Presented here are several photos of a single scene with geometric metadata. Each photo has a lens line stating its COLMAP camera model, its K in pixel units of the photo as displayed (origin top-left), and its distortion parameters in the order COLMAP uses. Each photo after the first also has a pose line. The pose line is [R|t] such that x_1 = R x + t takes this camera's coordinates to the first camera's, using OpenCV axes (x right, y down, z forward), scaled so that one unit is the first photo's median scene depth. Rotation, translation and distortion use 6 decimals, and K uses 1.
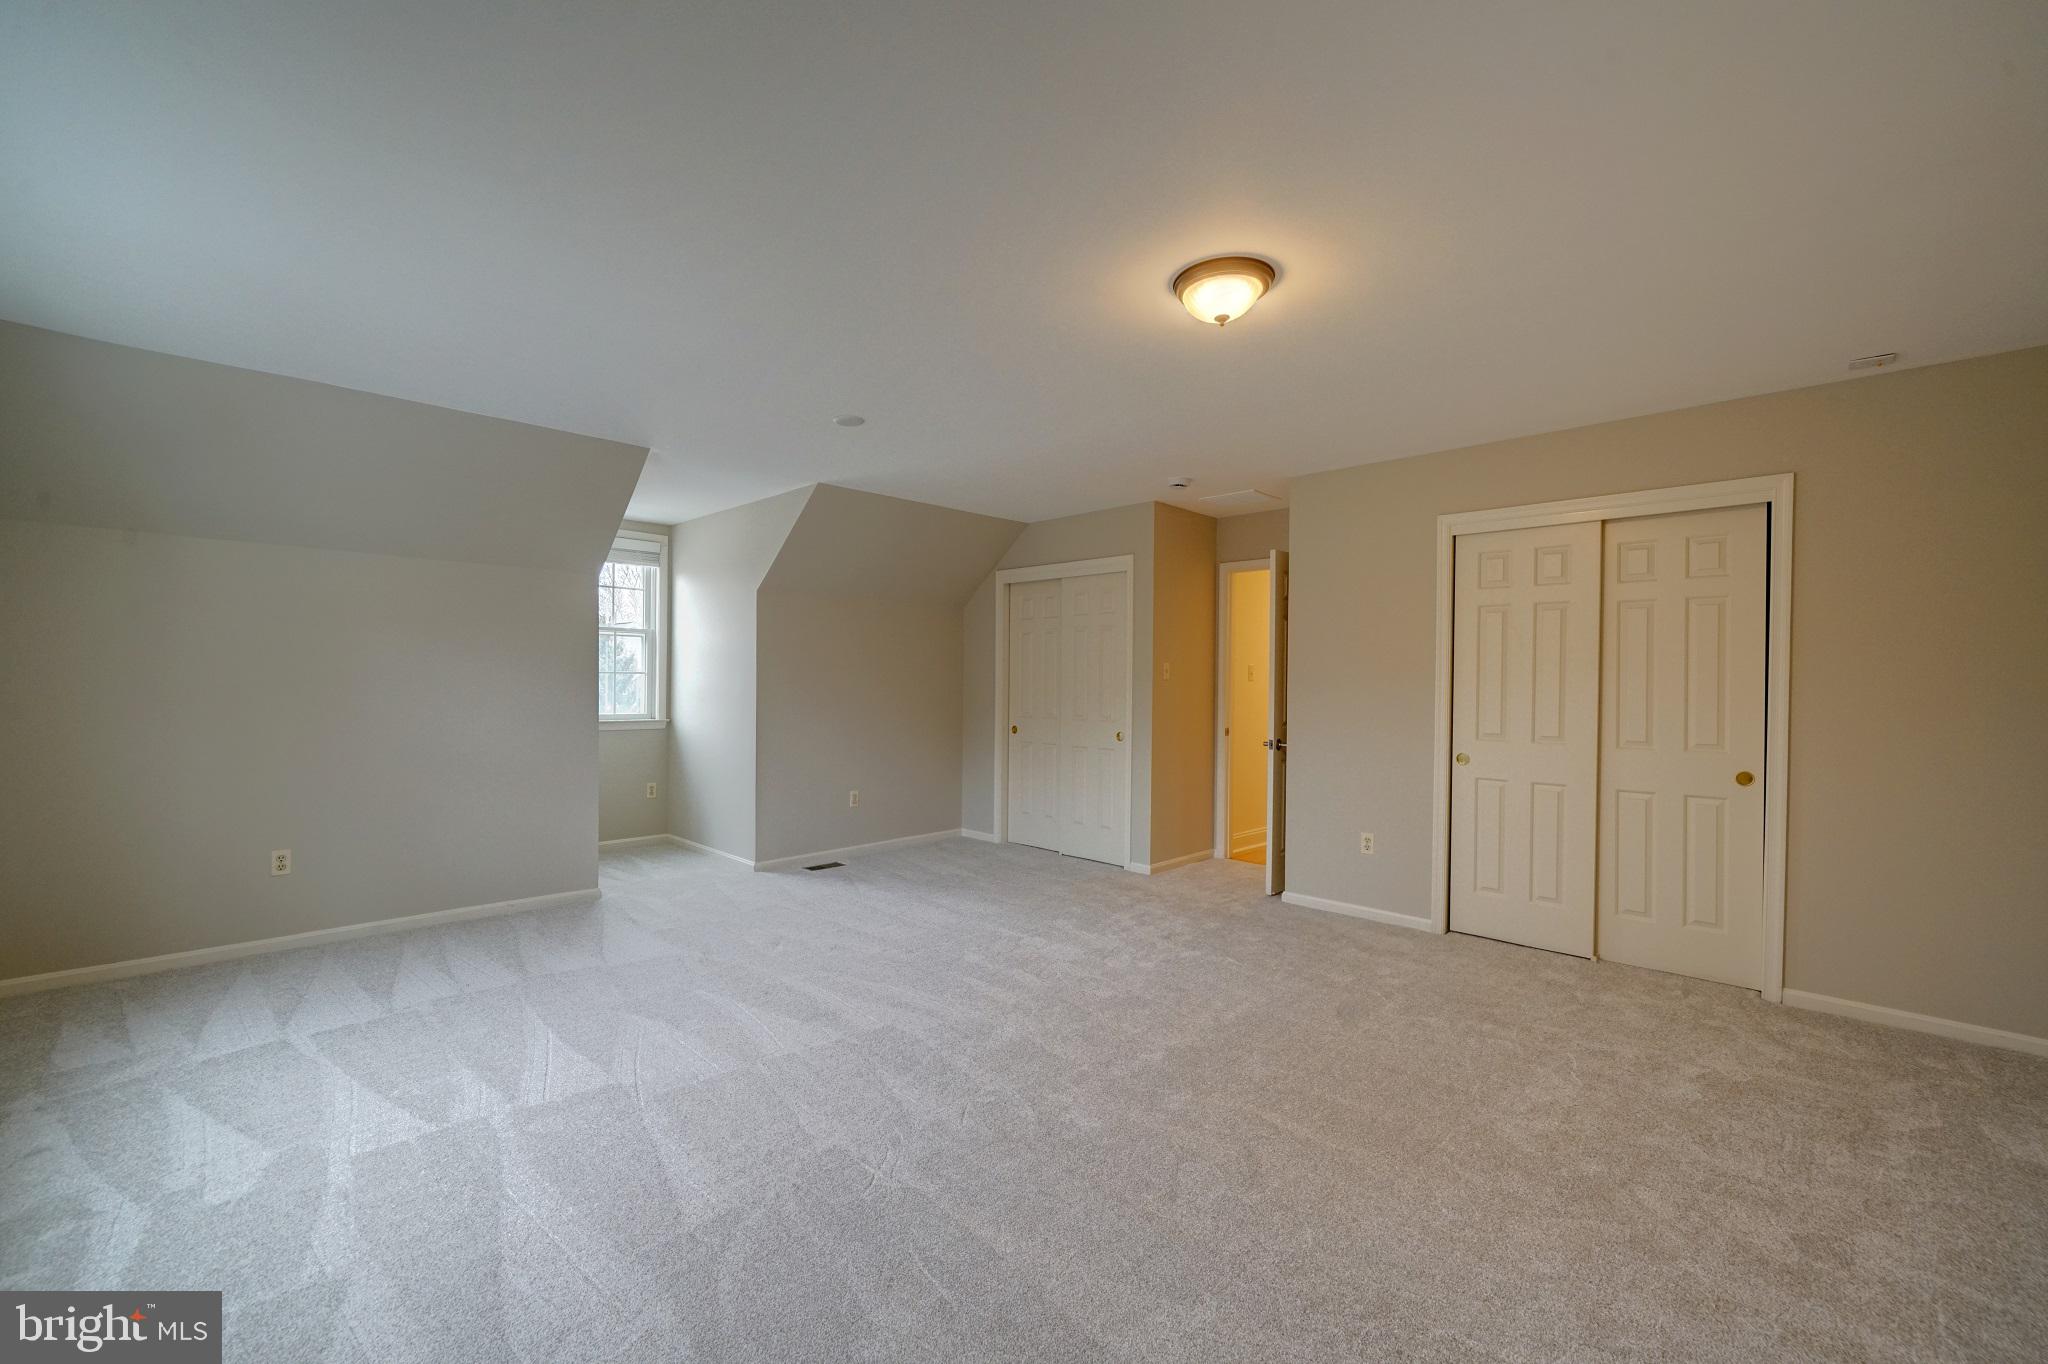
lens RADIAL K [[814.2, 0, 1024.0], [0, 814.2, 682.0], [0, 0, 1]] dist [0.001112, 0.000164]
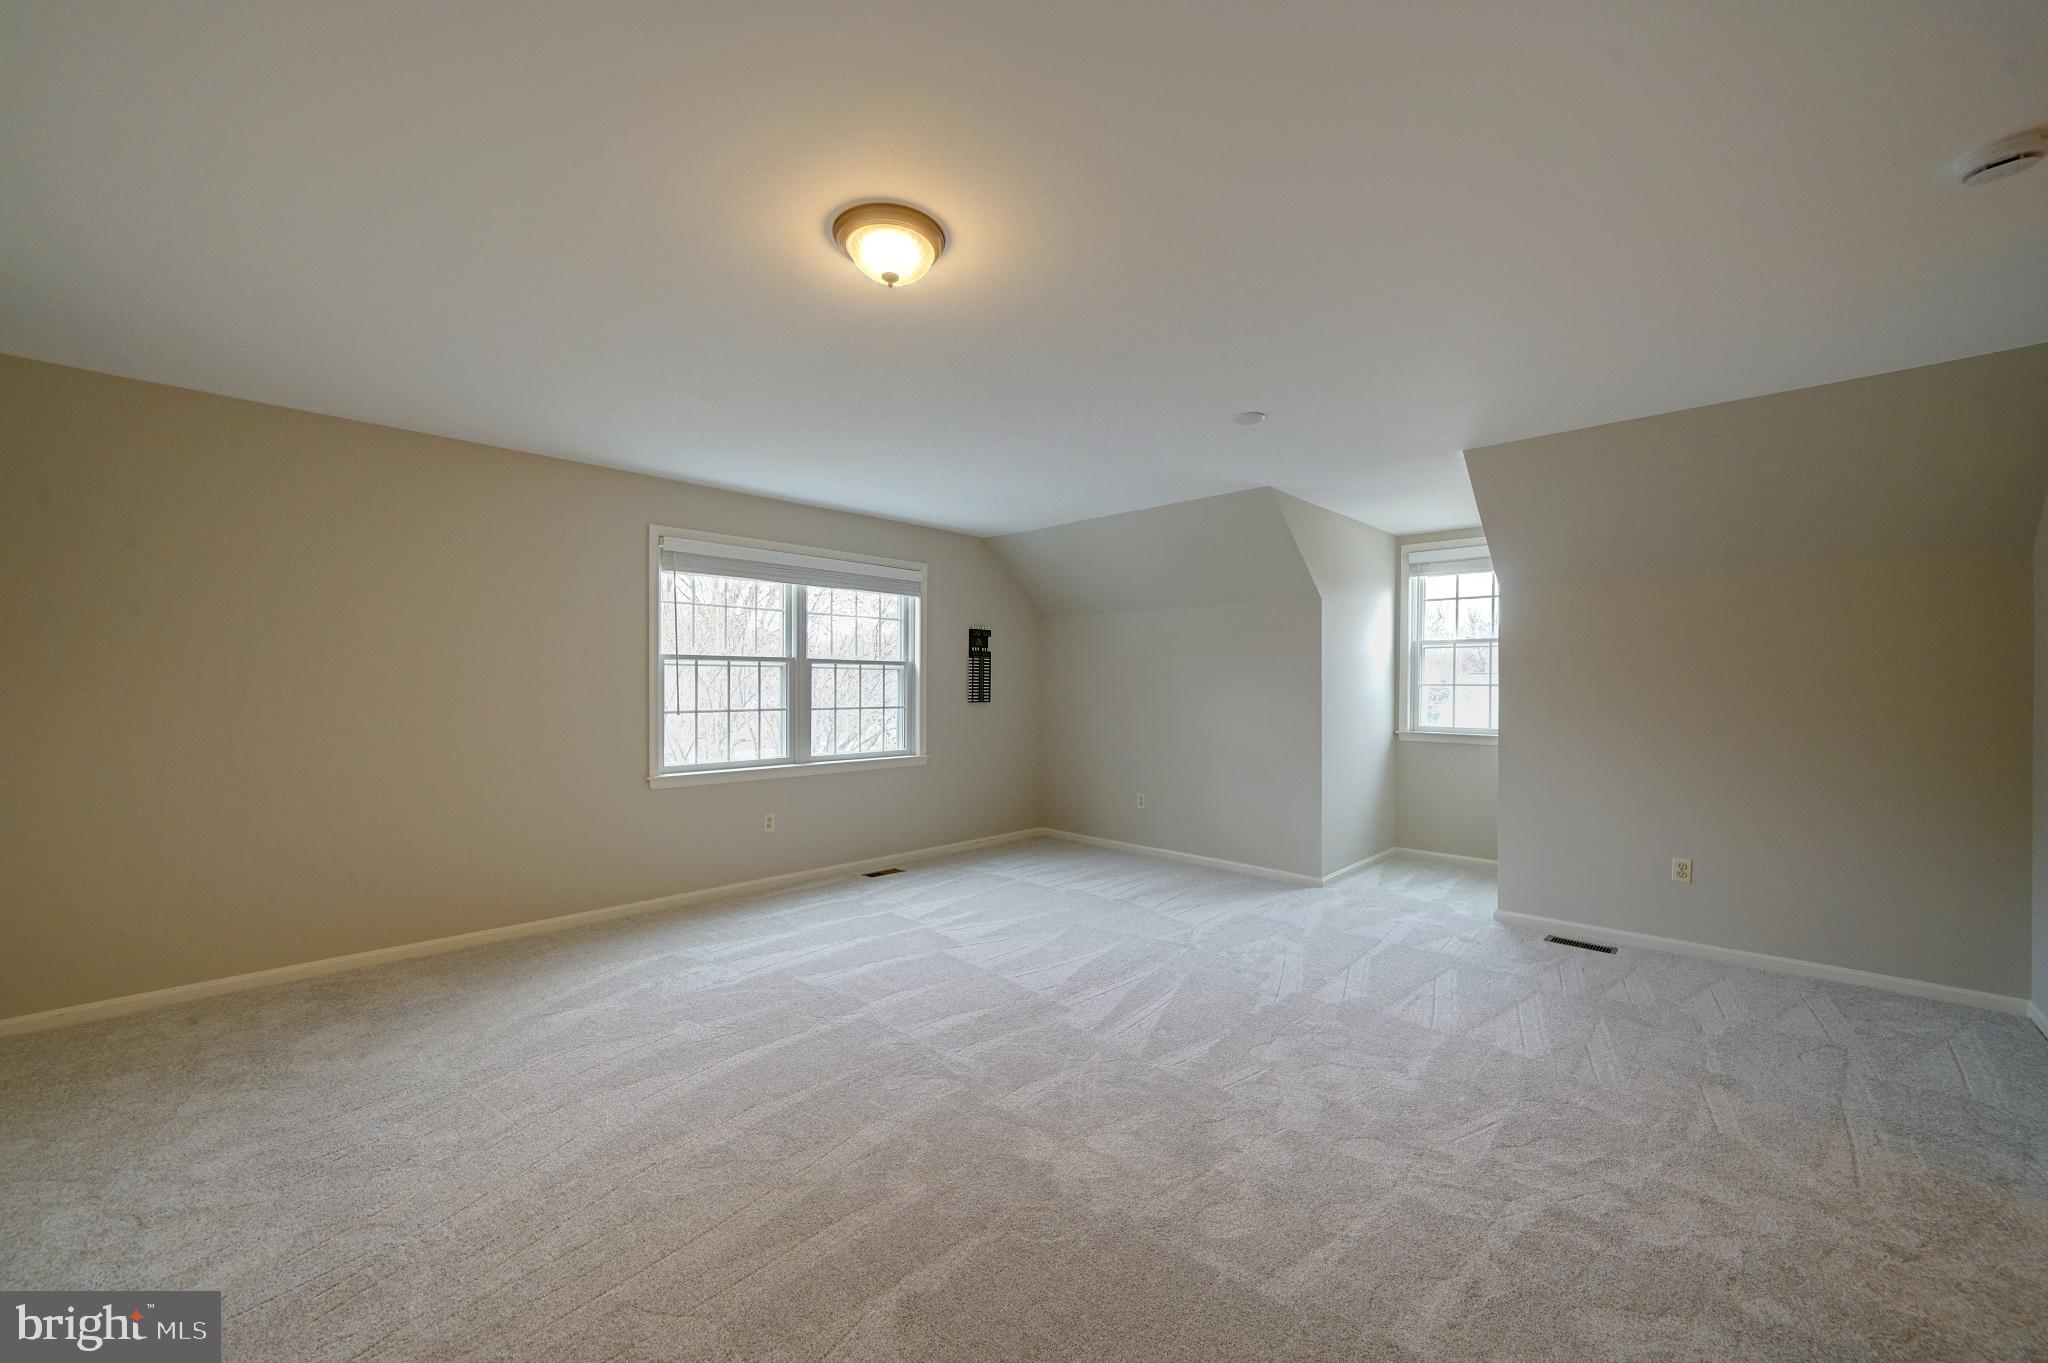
lens RADIAL K [[814.2, 0, 1024.0], [0, 814.2, 681.5], [0, 0, 1]] dist [0.001112, 0.000164]
pose [[-0.000899, -0.014864, -0.999889, 0.783896], [-0.002940, 0.999885, -0.014861, 0.004709], [0.999995, 0.002926, -0.000943, 0.804426]]
